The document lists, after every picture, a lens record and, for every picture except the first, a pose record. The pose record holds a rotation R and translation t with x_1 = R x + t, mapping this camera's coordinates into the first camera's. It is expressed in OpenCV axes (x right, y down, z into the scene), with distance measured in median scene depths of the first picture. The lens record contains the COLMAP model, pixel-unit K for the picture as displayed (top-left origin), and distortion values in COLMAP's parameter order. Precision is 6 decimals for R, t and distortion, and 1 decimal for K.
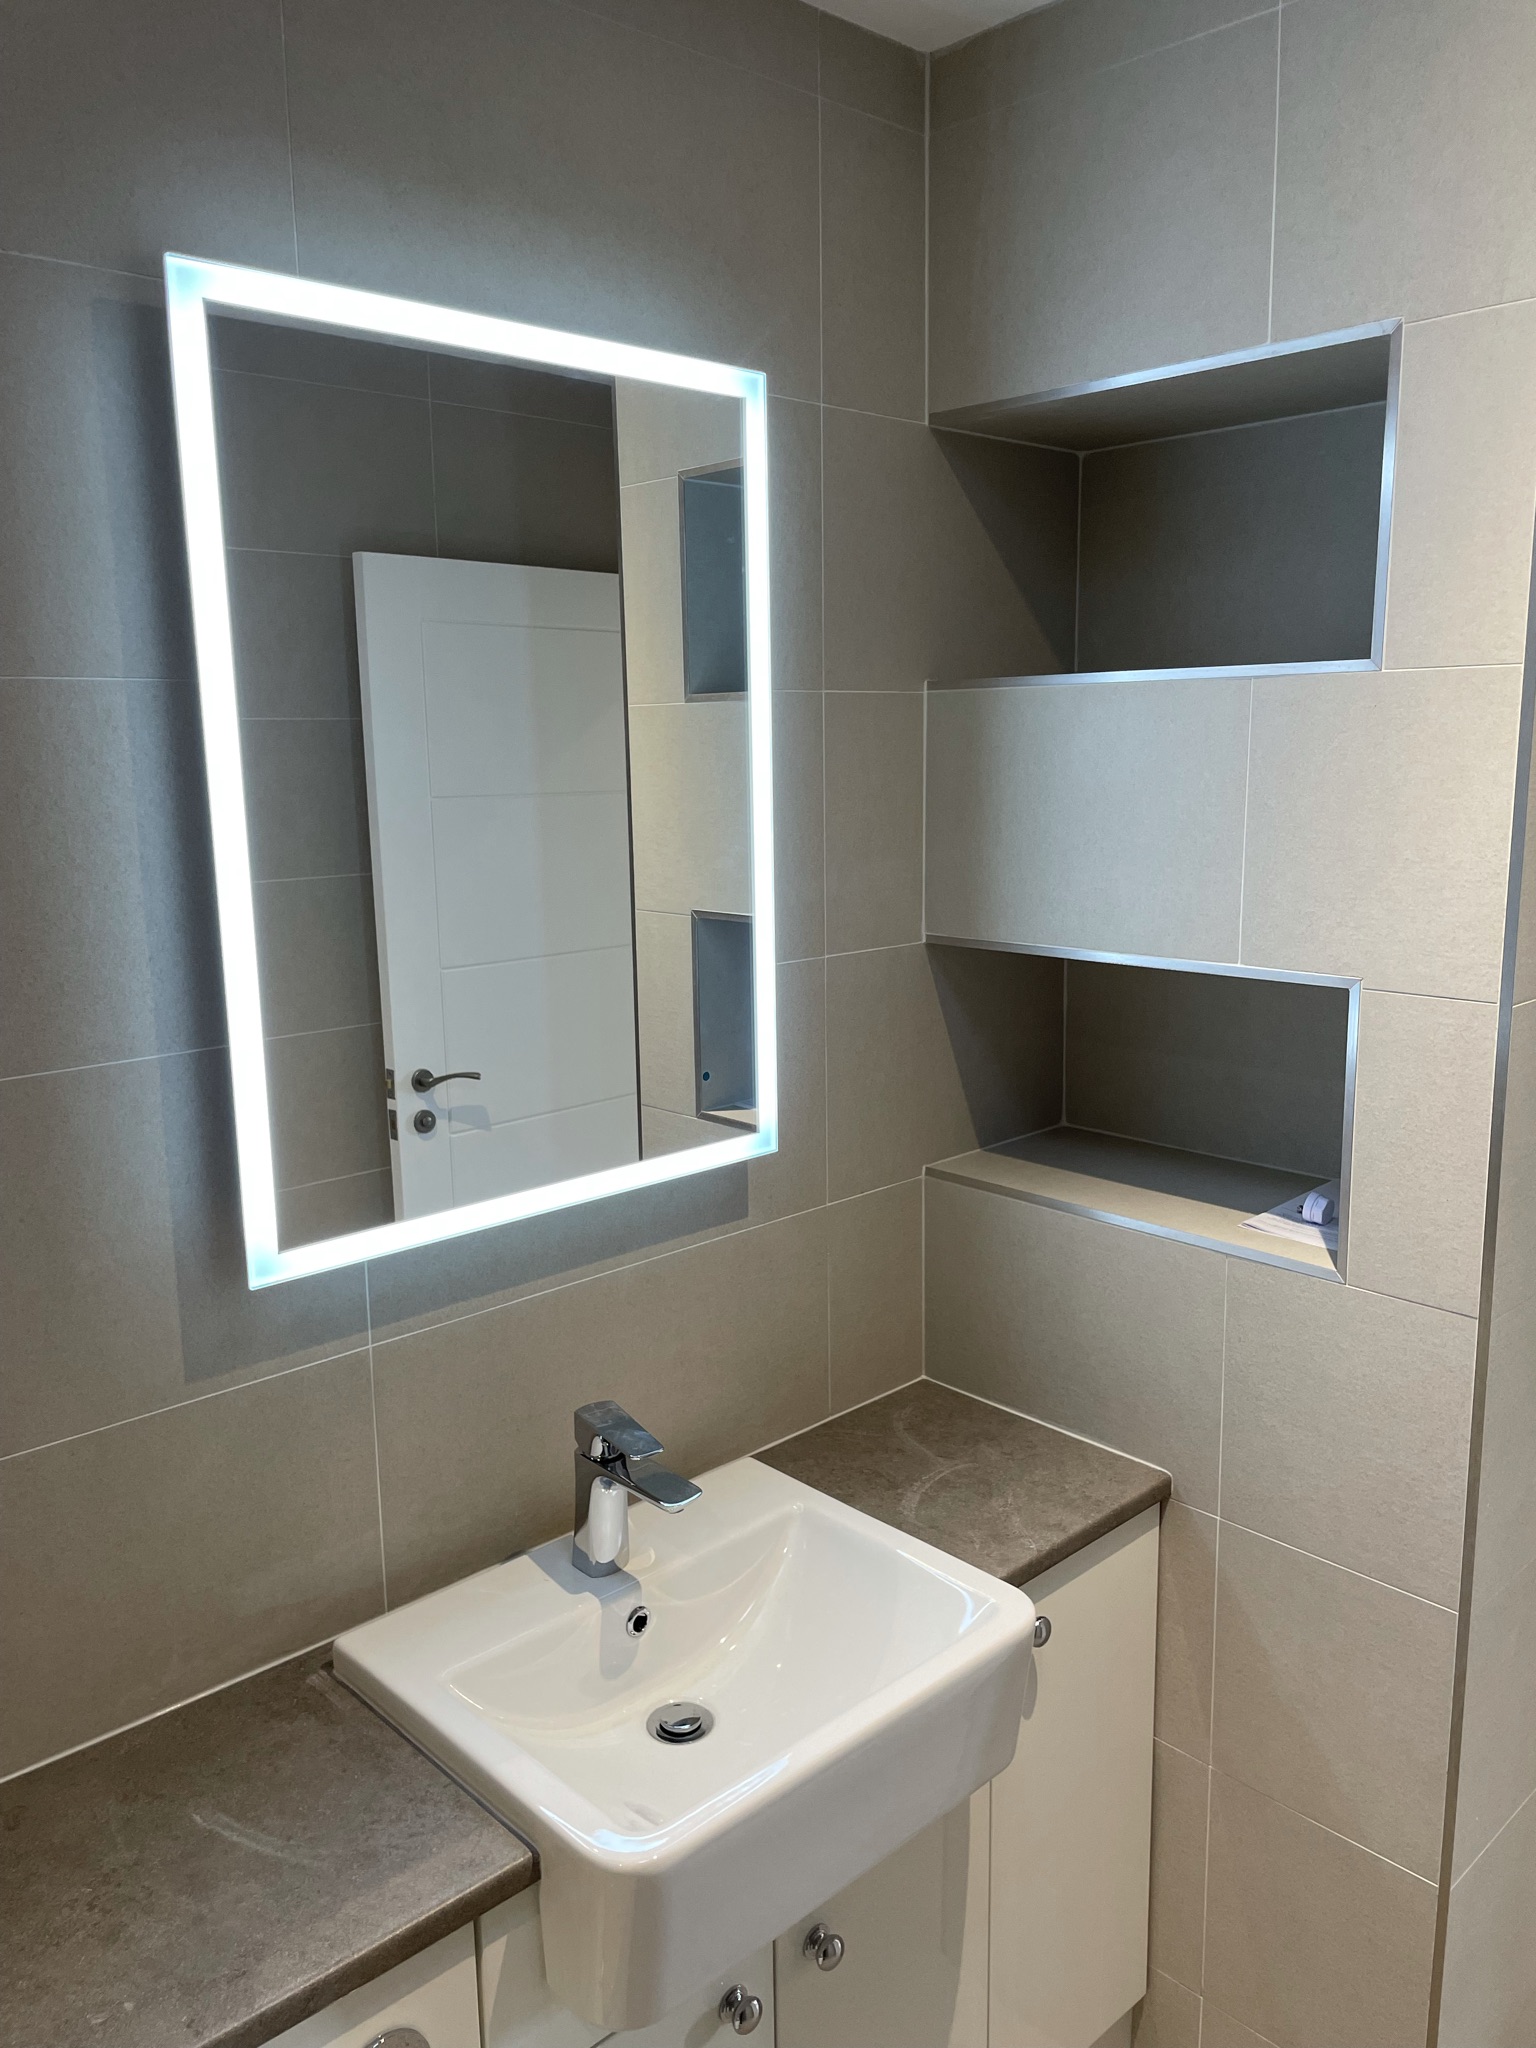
lens RADIAL K [[1558.3, 0, 769.7], [0, 1558.3, 1020.5], [0, 0, 1]] dist [0.045955, -0.034789]
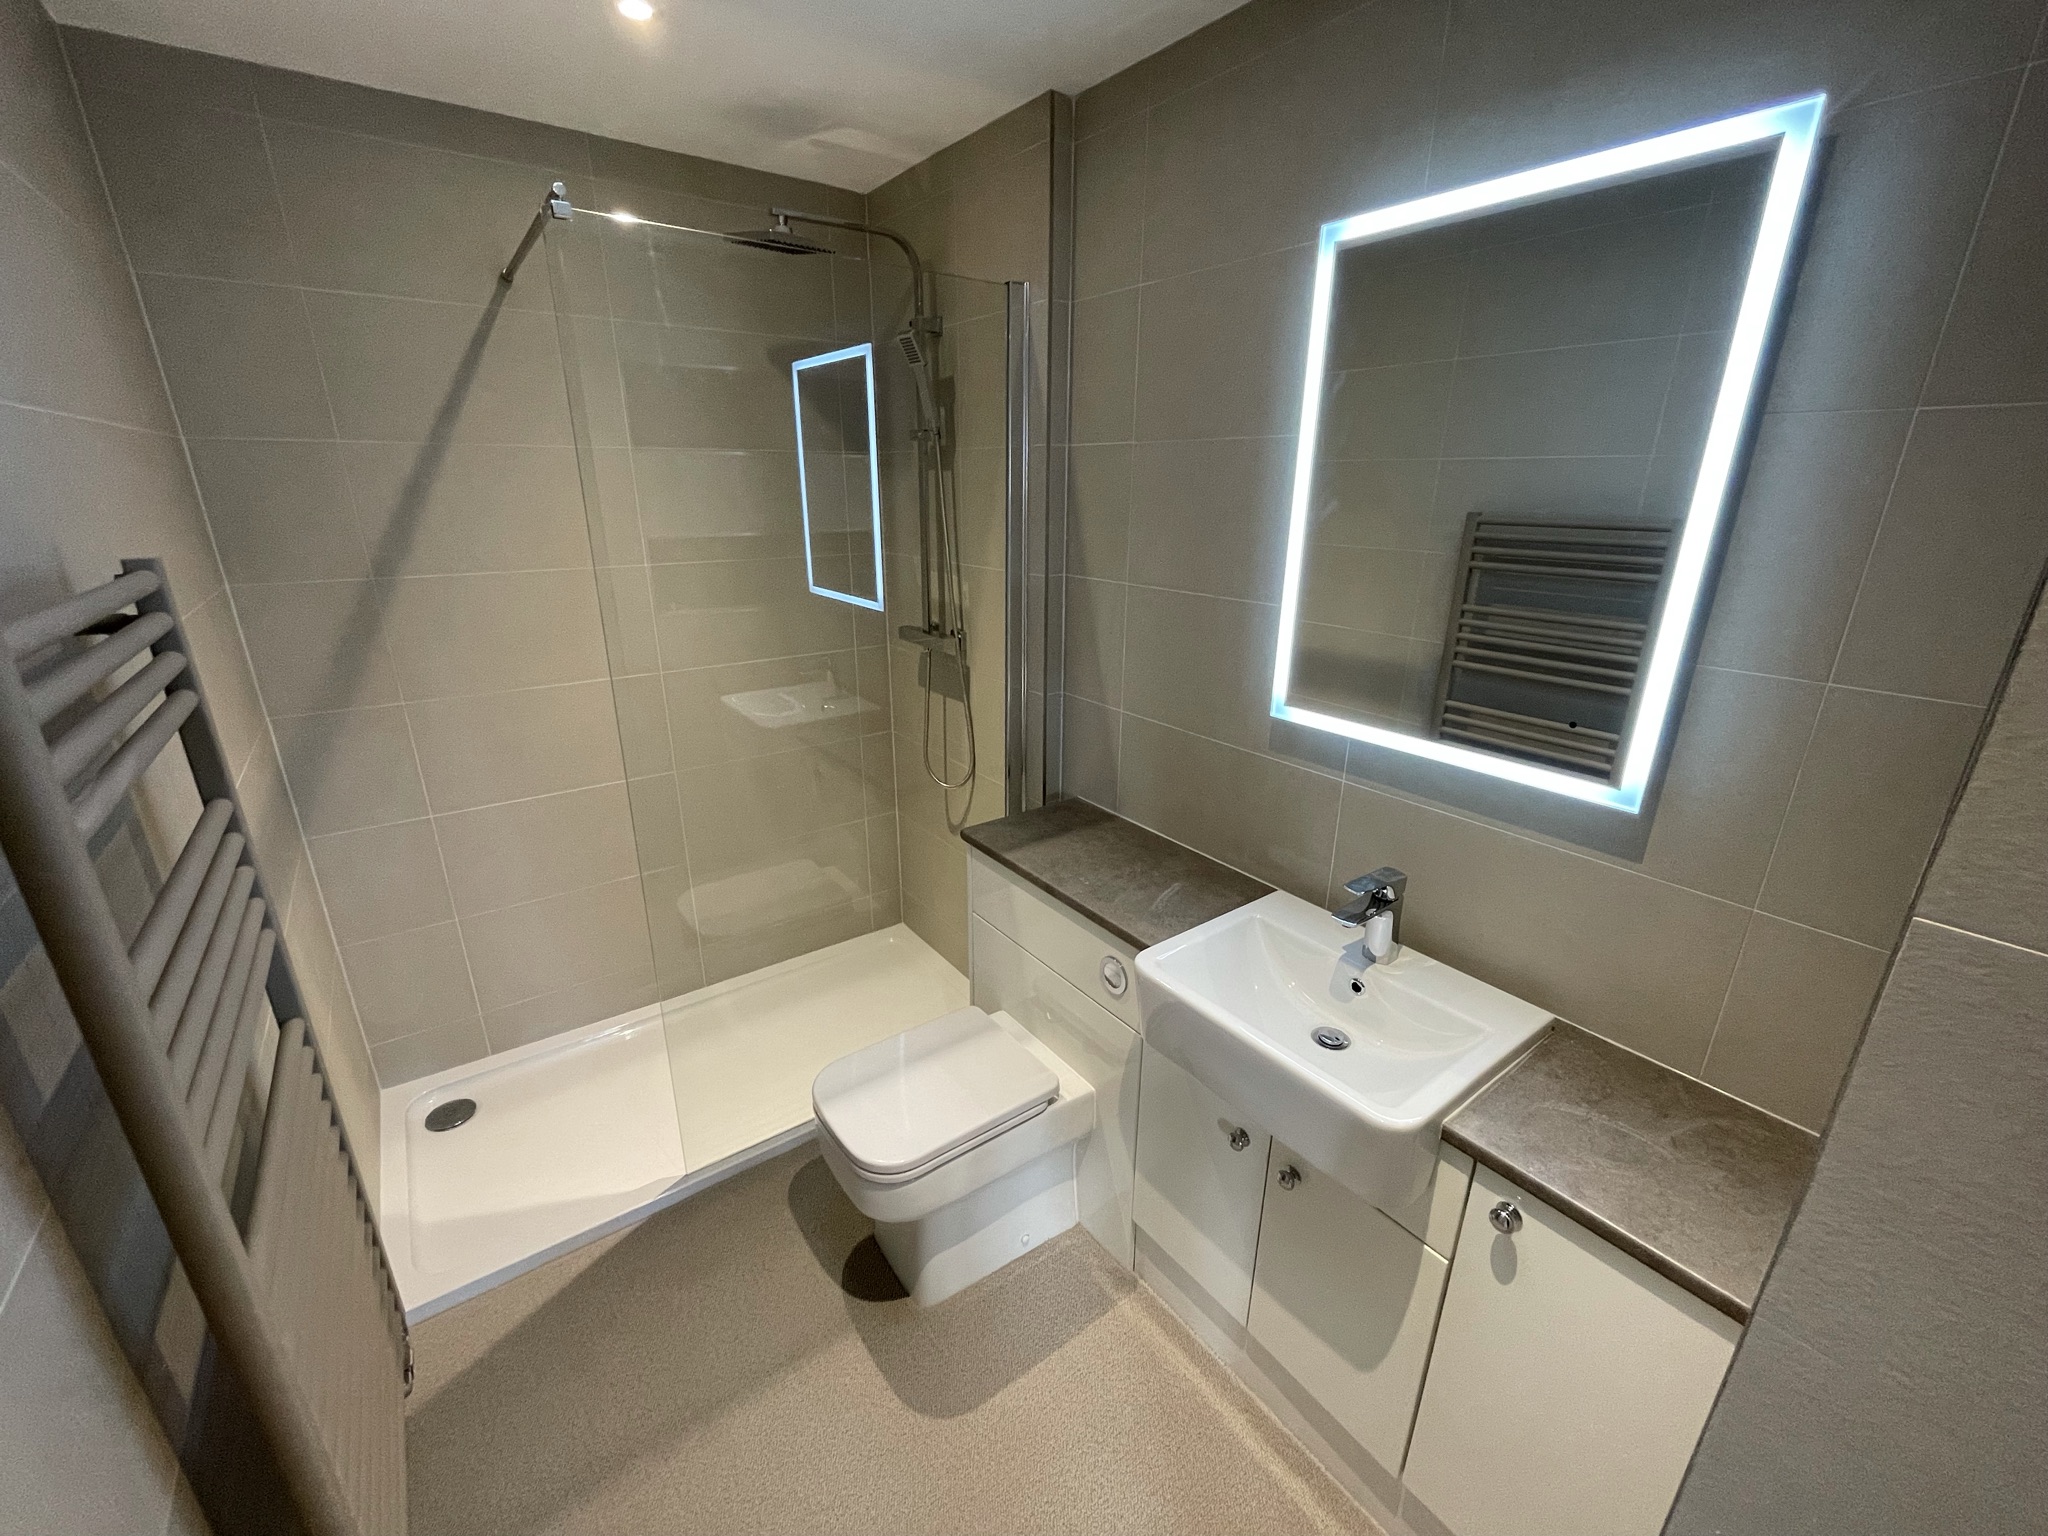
lens RADIAL K [[833.1, 0, 1024.8], [0, 833.1, 765.8], [0, 0, 1]] dist [-0.008136, 0.001136]
pose [[-0.116170, 0.342083, -0.932461, 0.790340], [-0.176183, 0.916832, 0.358299, -0.120344], [0.977478, 0.205907, -0.046239, 0.663786]]
